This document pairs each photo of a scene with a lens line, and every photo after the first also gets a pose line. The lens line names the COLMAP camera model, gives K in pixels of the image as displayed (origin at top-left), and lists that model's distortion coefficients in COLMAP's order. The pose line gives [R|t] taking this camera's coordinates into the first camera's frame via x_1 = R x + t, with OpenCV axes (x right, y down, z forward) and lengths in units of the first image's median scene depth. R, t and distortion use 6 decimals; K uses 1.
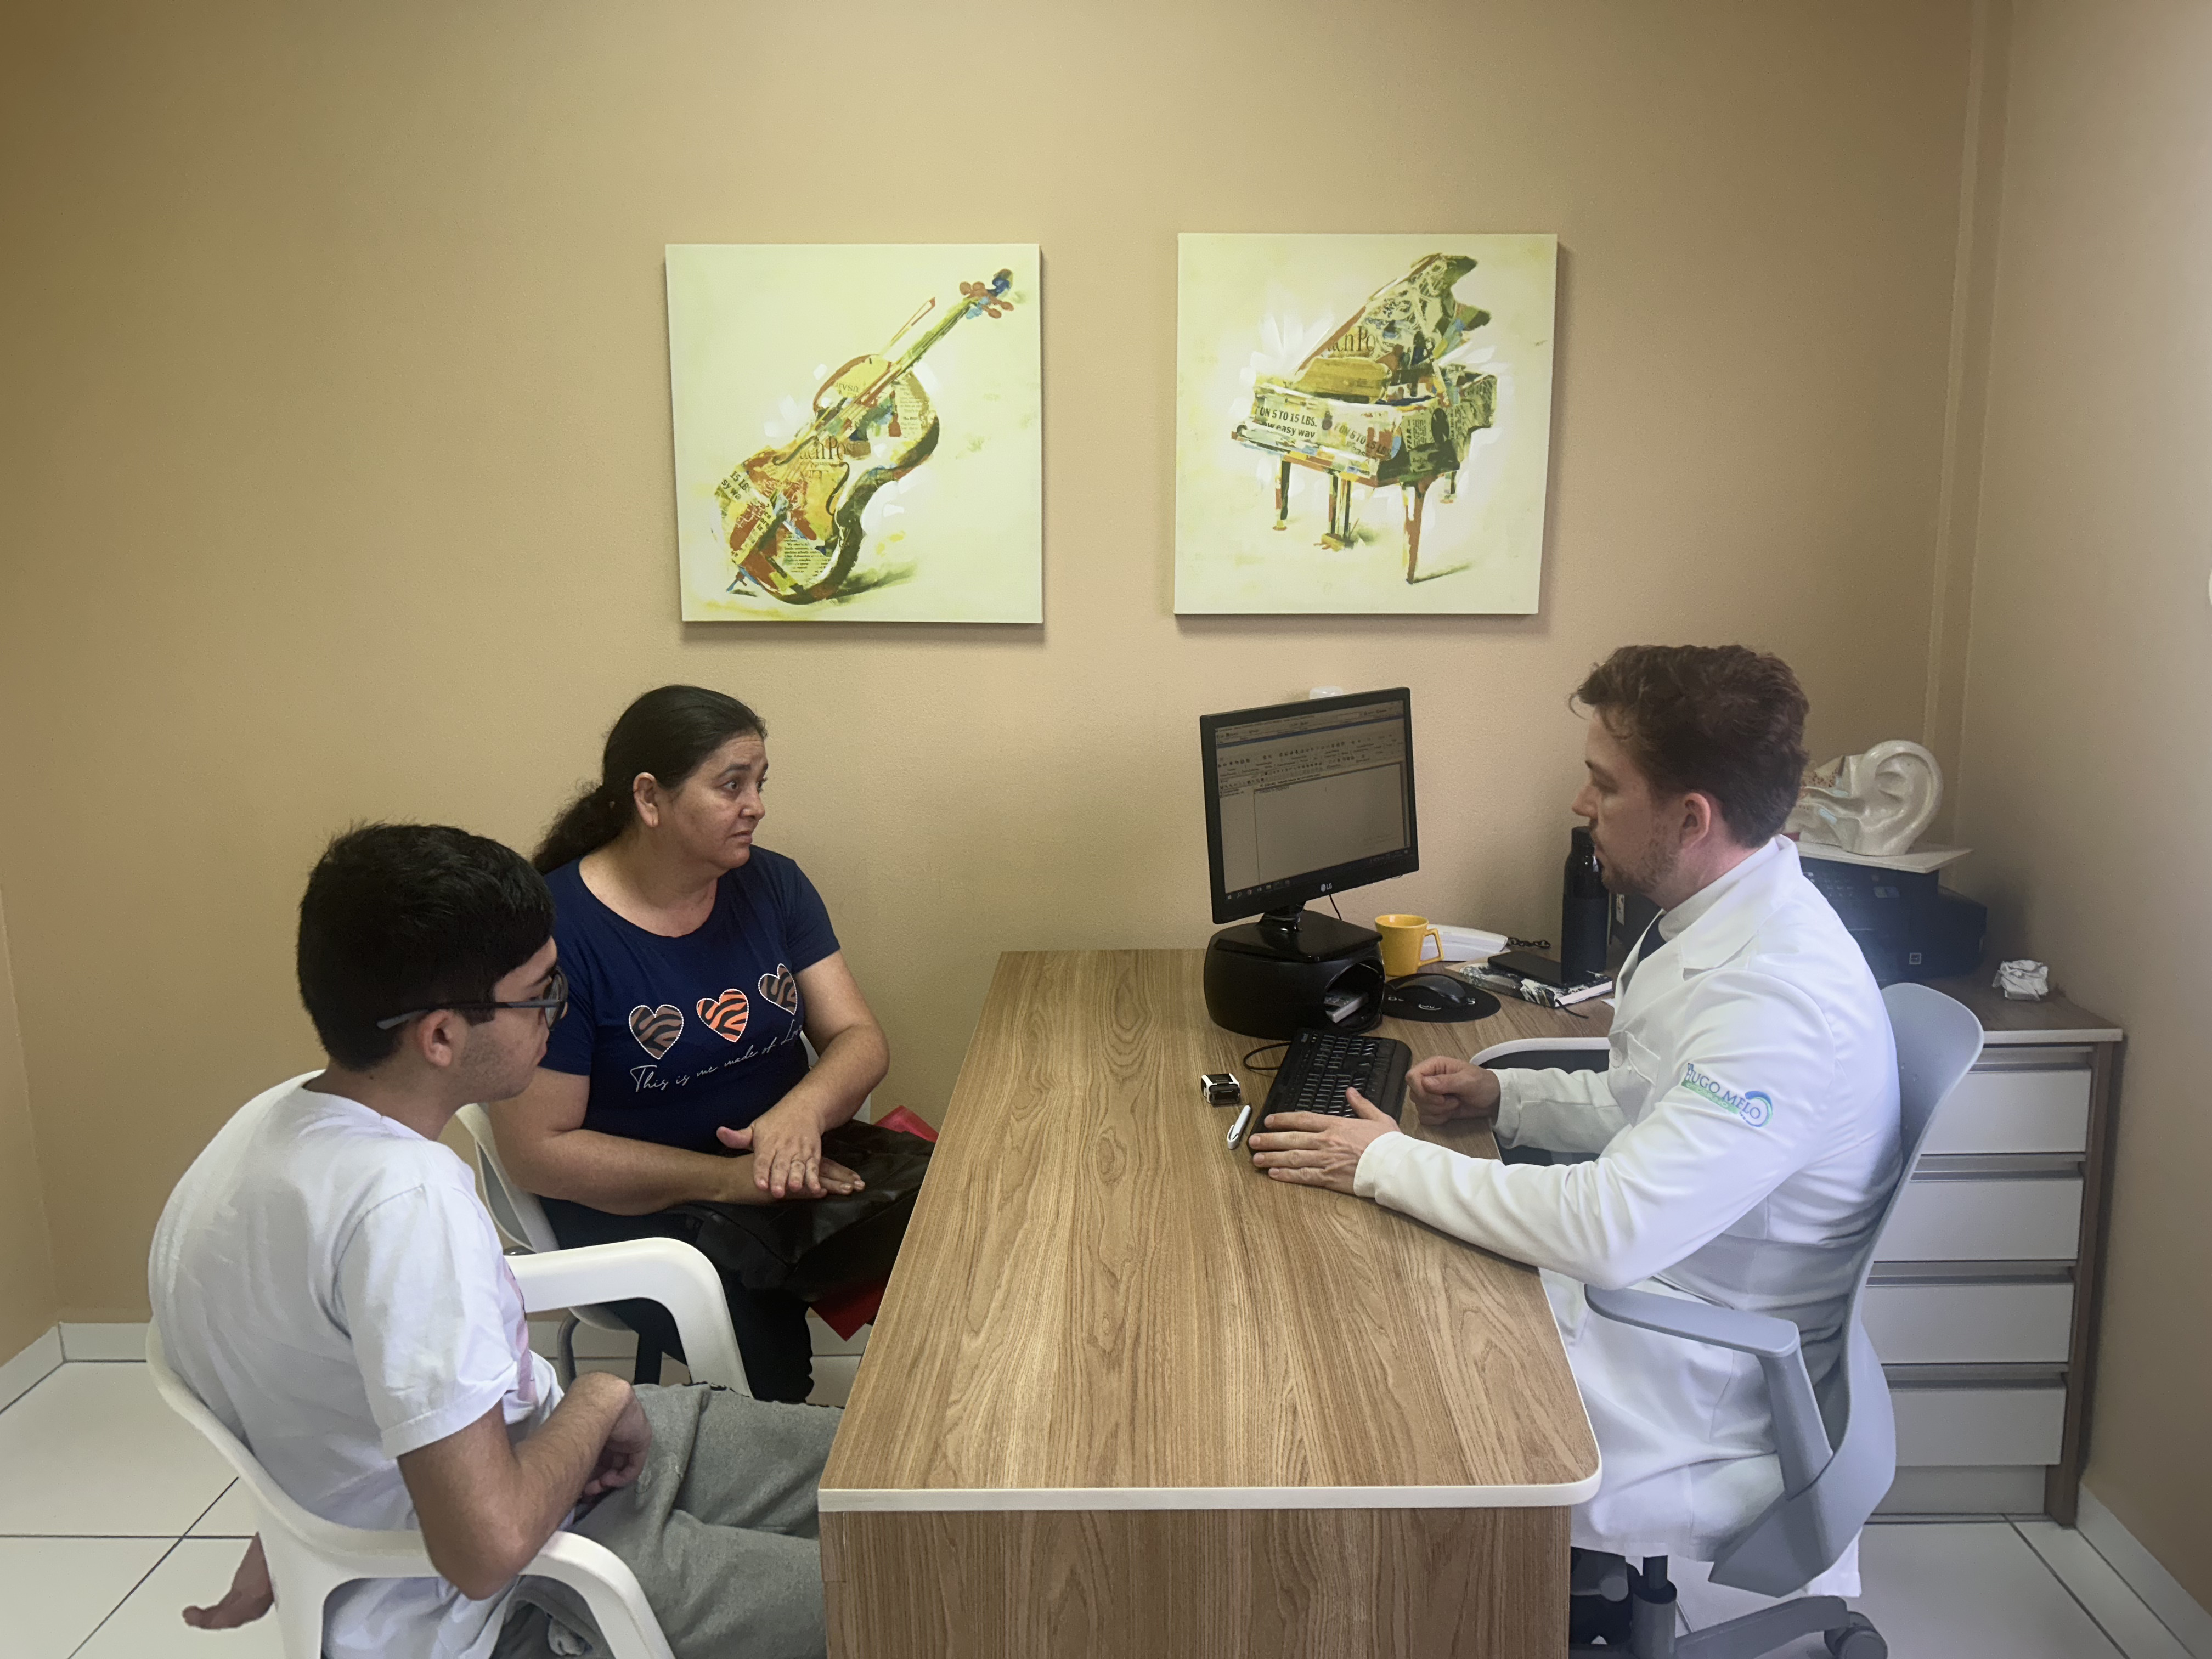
lens RADIAL K [[1669.2, 0, 1042.7], [0, 1669.2, 759.9], [0, 0, 1]] dist [-0.056251, -0.032599]
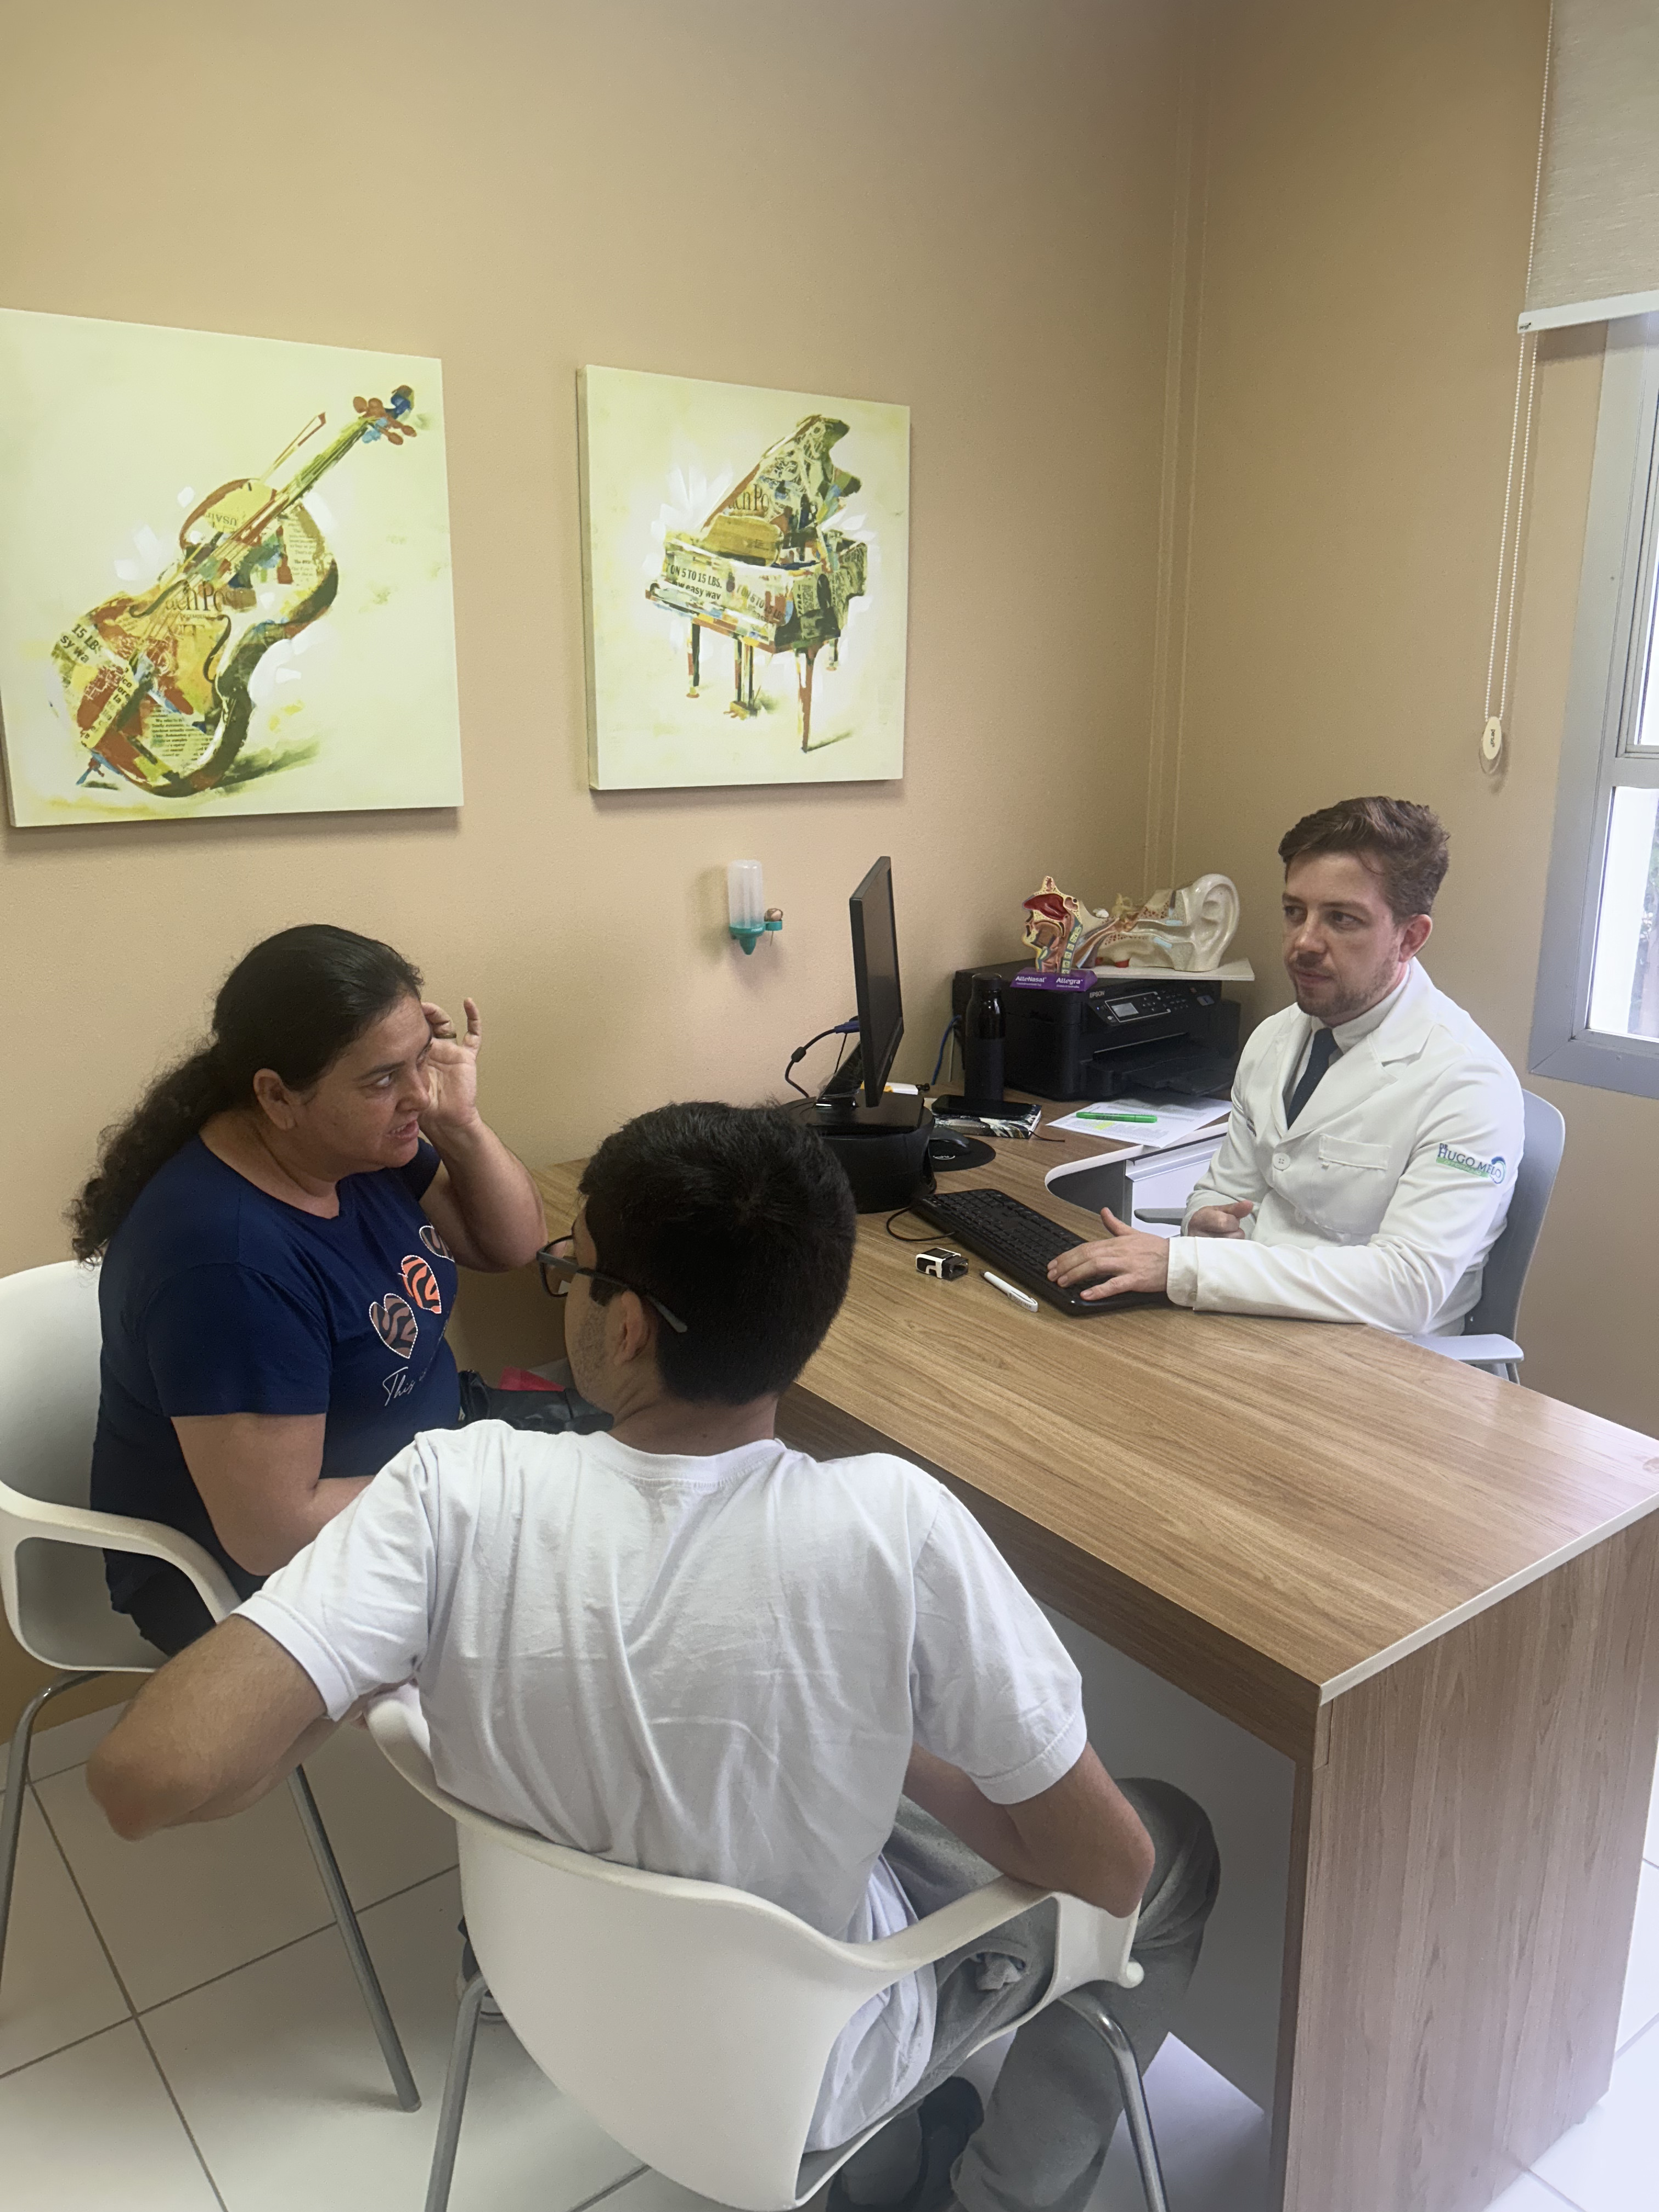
lens RADIAL K [[1669.2, 0, 830.7], [0, 1669.2, 1110.3], [0, 0, 1]] dist [-0.056251, -0.032599]
pose [[0.775188, -0.152029, 0.613164, -0.419308], [0.085251, 0.986907, 0.136918, -0.028395], [-0.625952, -0.053865, 0.777999, 0.197139]]
